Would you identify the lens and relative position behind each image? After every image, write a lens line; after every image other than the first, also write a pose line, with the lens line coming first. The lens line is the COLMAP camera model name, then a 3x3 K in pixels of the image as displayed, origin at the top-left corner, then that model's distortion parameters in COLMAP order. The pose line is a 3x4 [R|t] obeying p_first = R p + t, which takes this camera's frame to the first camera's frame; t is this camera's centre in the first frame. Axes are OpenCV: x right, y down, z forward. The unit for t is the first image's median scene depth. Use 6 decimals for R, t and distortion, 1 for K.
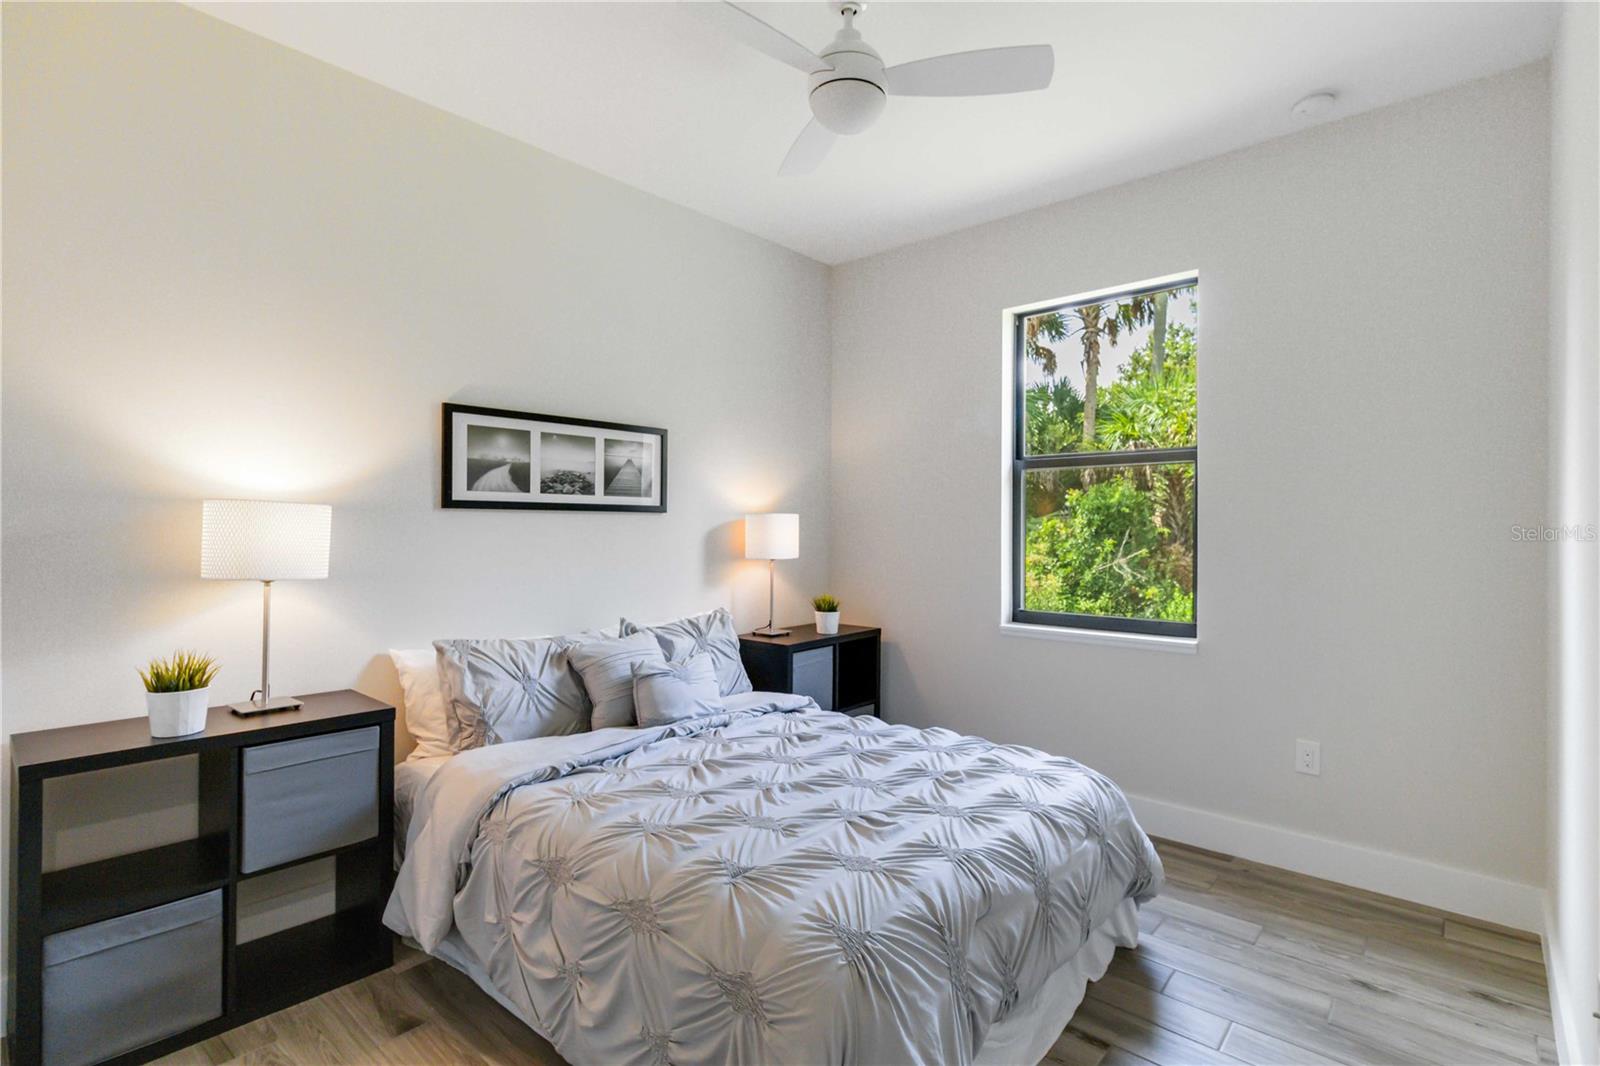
lens RADIAL K [[749.0, 0, 791.5], [0, 749.0, 538.7], [0, 0, 1]] dist [0.000473, -0.000197]
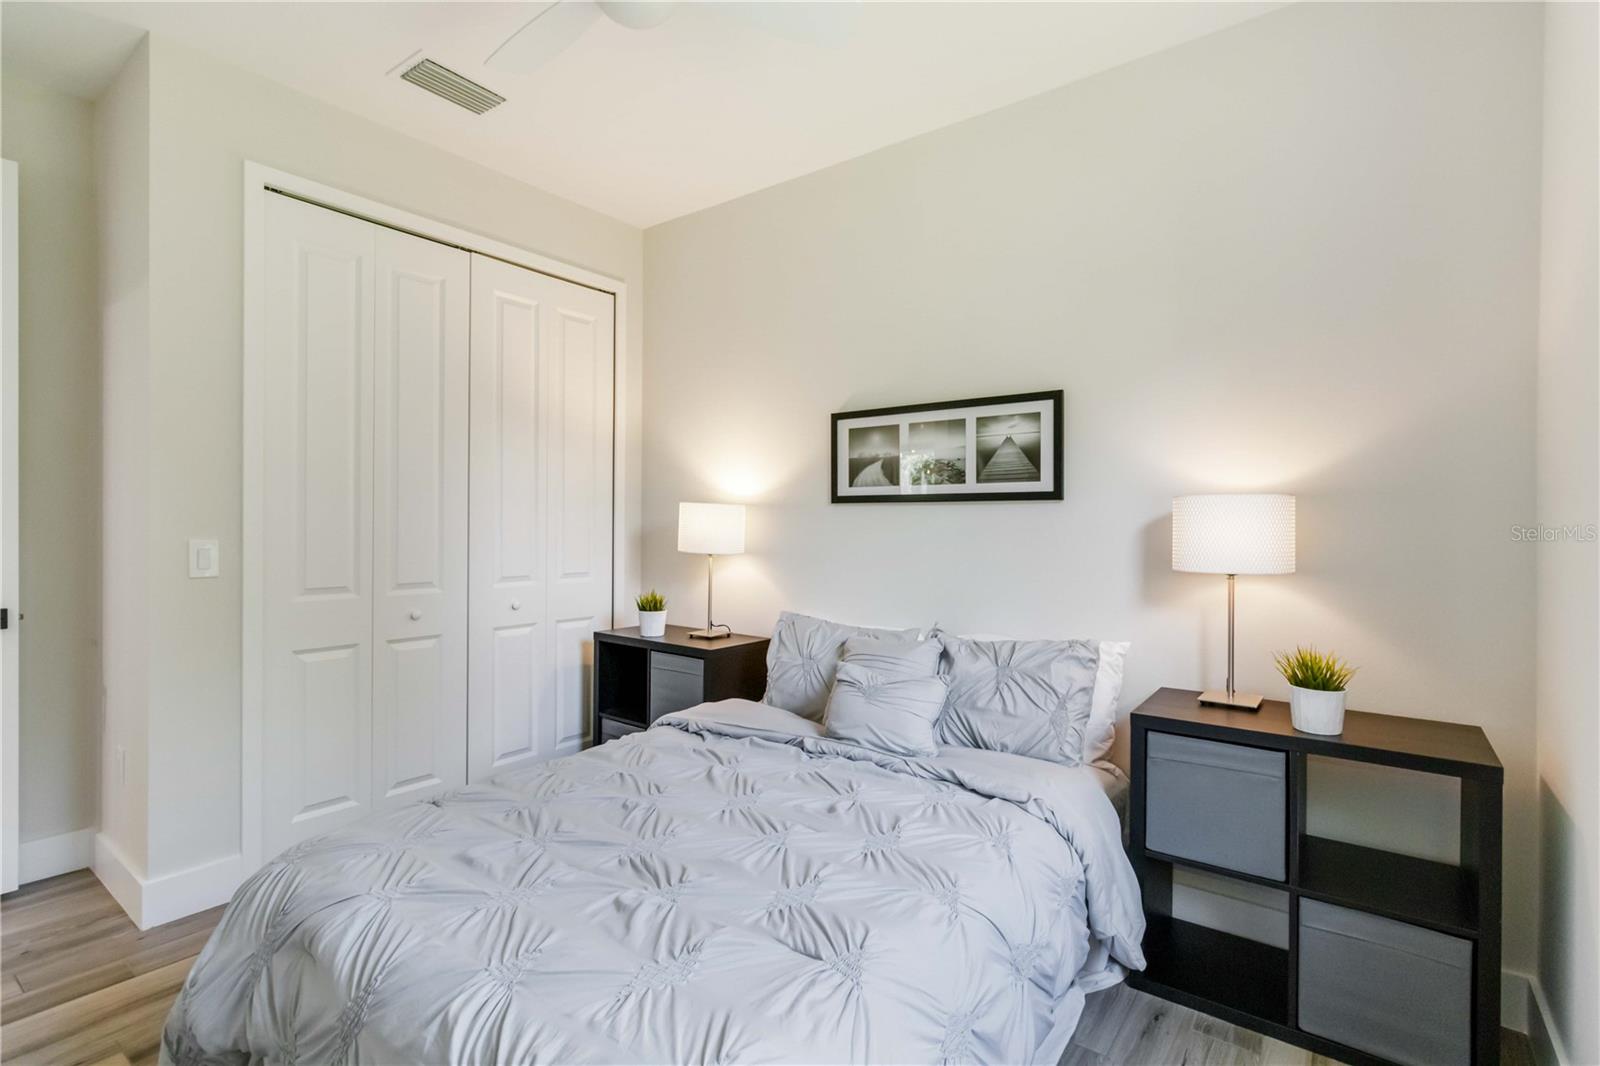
lens RADIAL K [[749.0, 0, 721.5], [0, 749.0, 507.0], [0, 0, 1]] dist [0.000473, -0.000197]
pose [[0.073800, -0.019027, -0.997092, 0.622564], [-0.014413, 0.999693, -0.020143, -0.008859], [0.997169, 0.015858, 0.073503, 0.676784]]
